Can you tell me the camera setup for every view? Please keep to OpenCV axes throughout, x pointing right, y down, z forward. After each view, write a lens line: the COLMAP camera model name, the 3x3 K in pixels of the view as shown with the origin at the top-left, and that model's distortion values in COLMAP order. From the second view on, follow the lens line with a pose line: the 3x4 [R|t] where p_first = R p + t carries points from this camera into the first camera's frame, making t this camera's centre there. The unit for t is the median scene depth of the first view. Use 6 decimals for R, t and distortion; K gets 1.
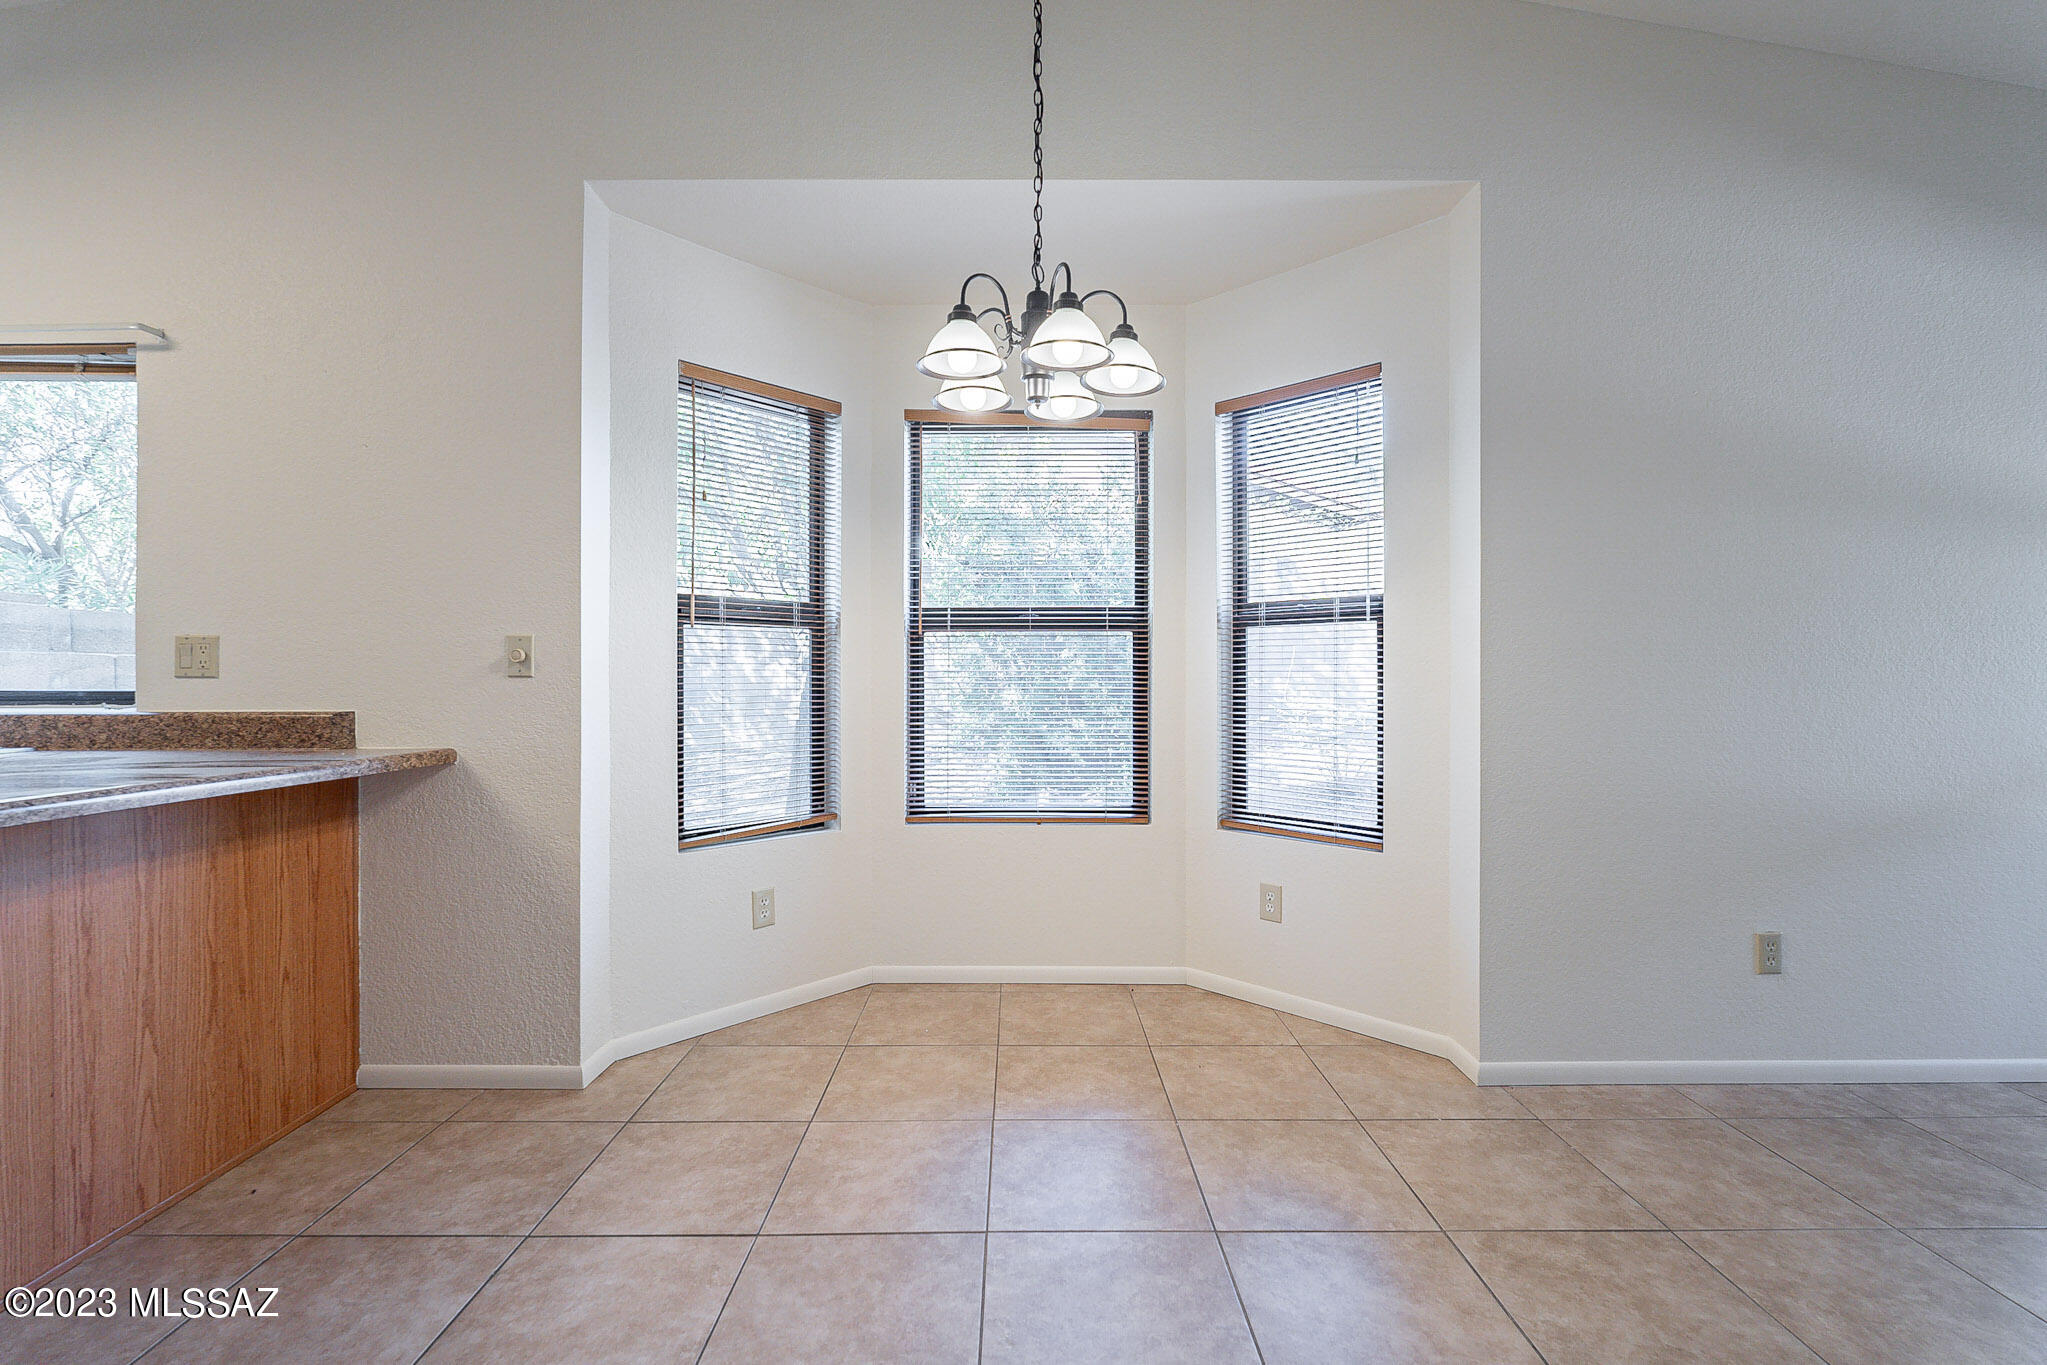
lens RADIAL K [[928.5, 0, 1021.8], [0, 928.5, 681.5], [0, 0, 1]] dist [0.005726, 0.001070]
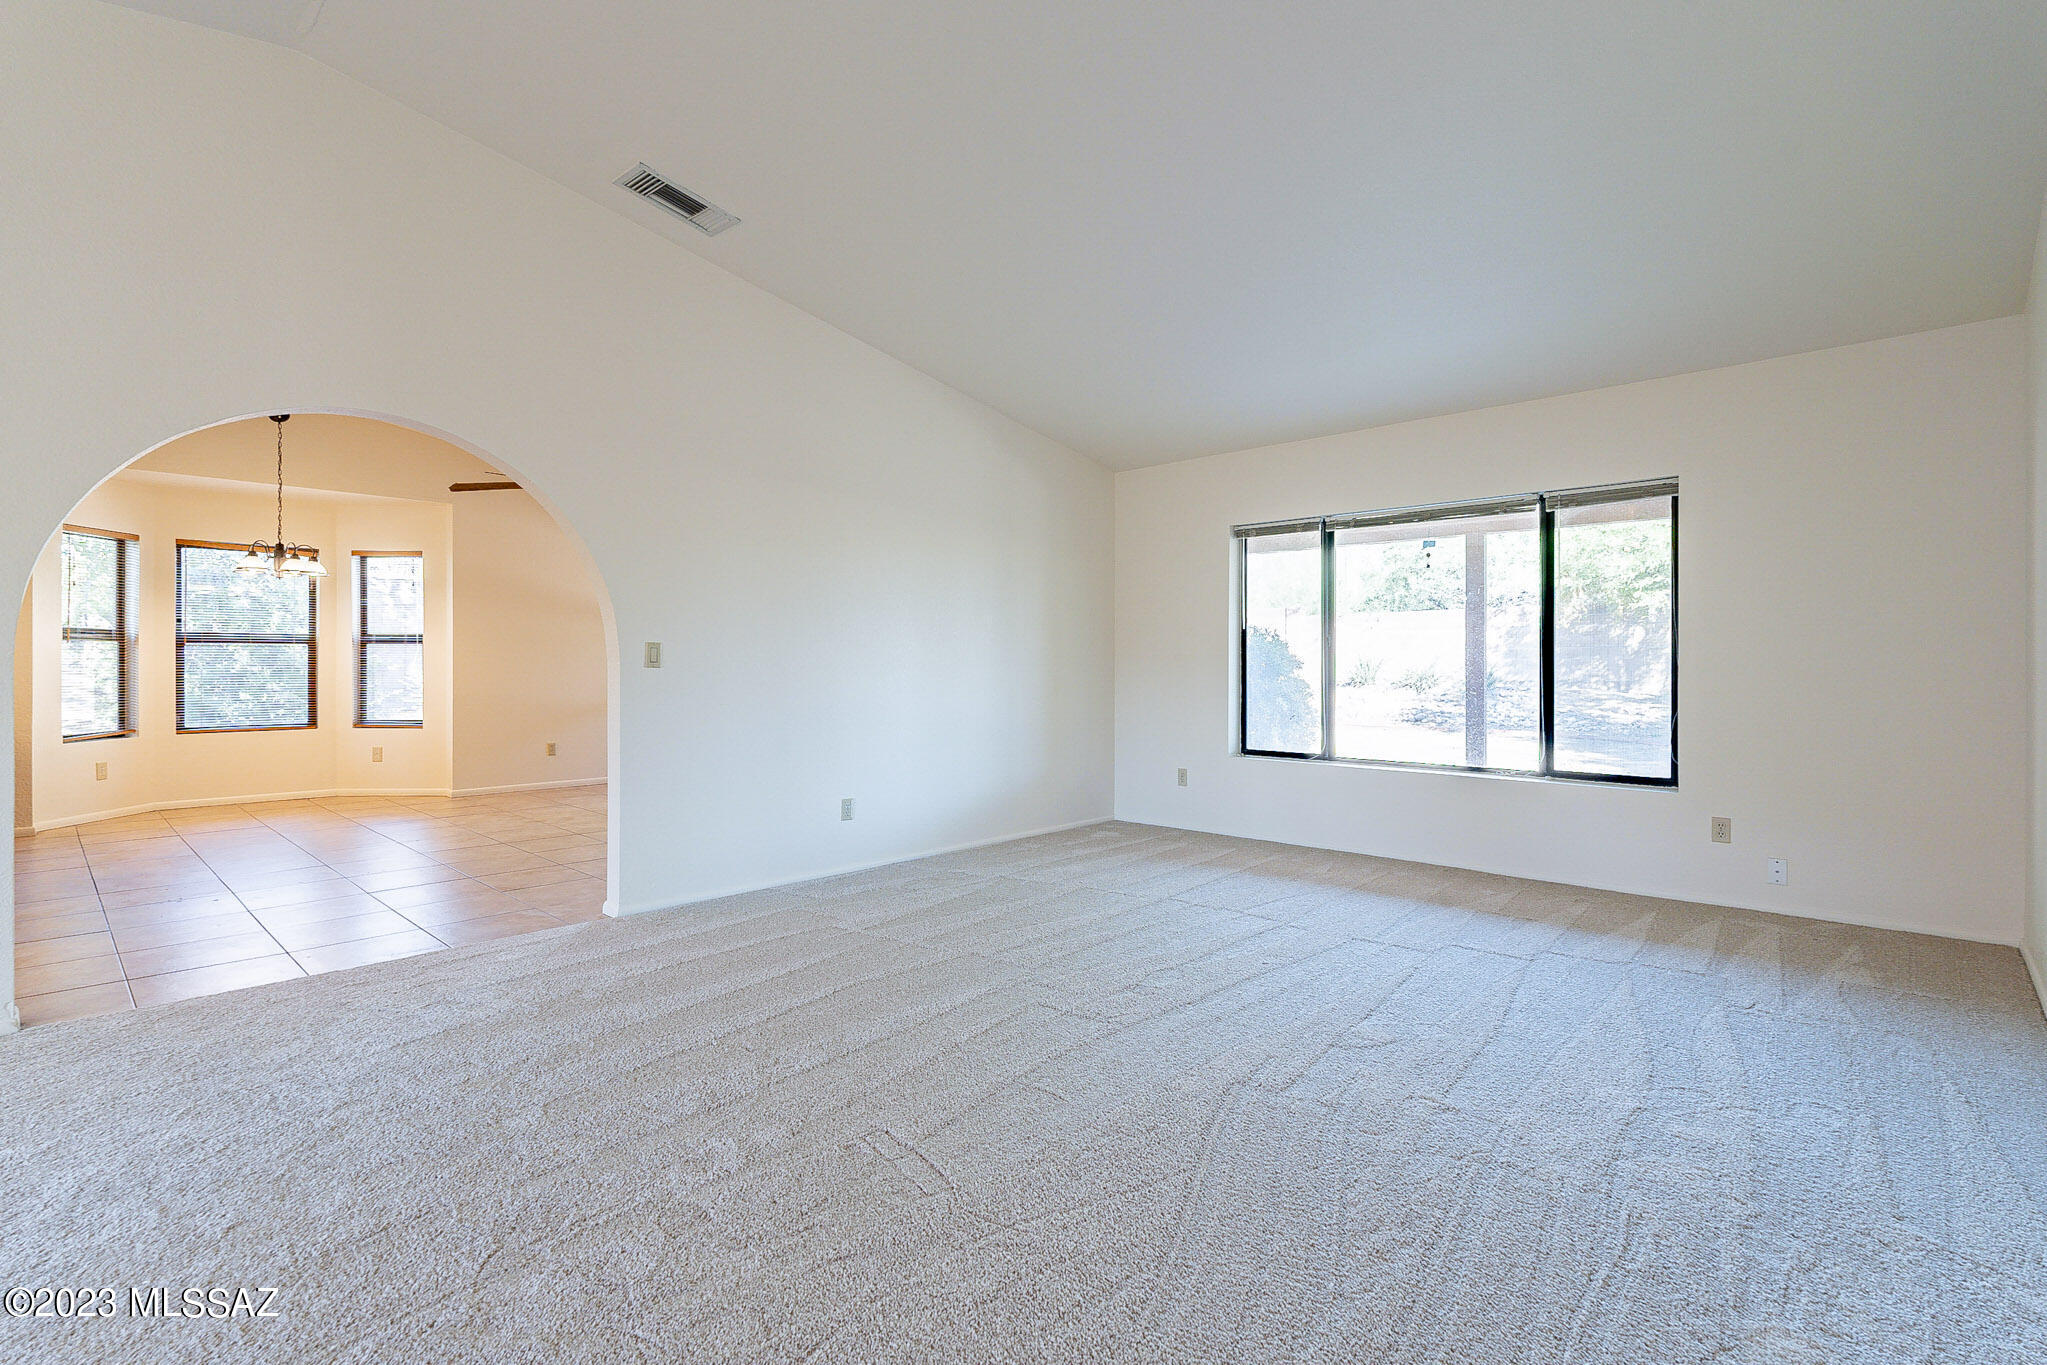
lens RADIAL K [[947.7, 0, 1023.6], [0, 947.7, 668.1], [0, 0, 1]] dist [0.001322, 0.000958]
pose [[0.694592, -0.001450, 0.719403, -0.348453], [0.000055, 0.999998, 0.001963, -0.001491], [-0.719404, -0.001324, 0.694590, -1.953334]]
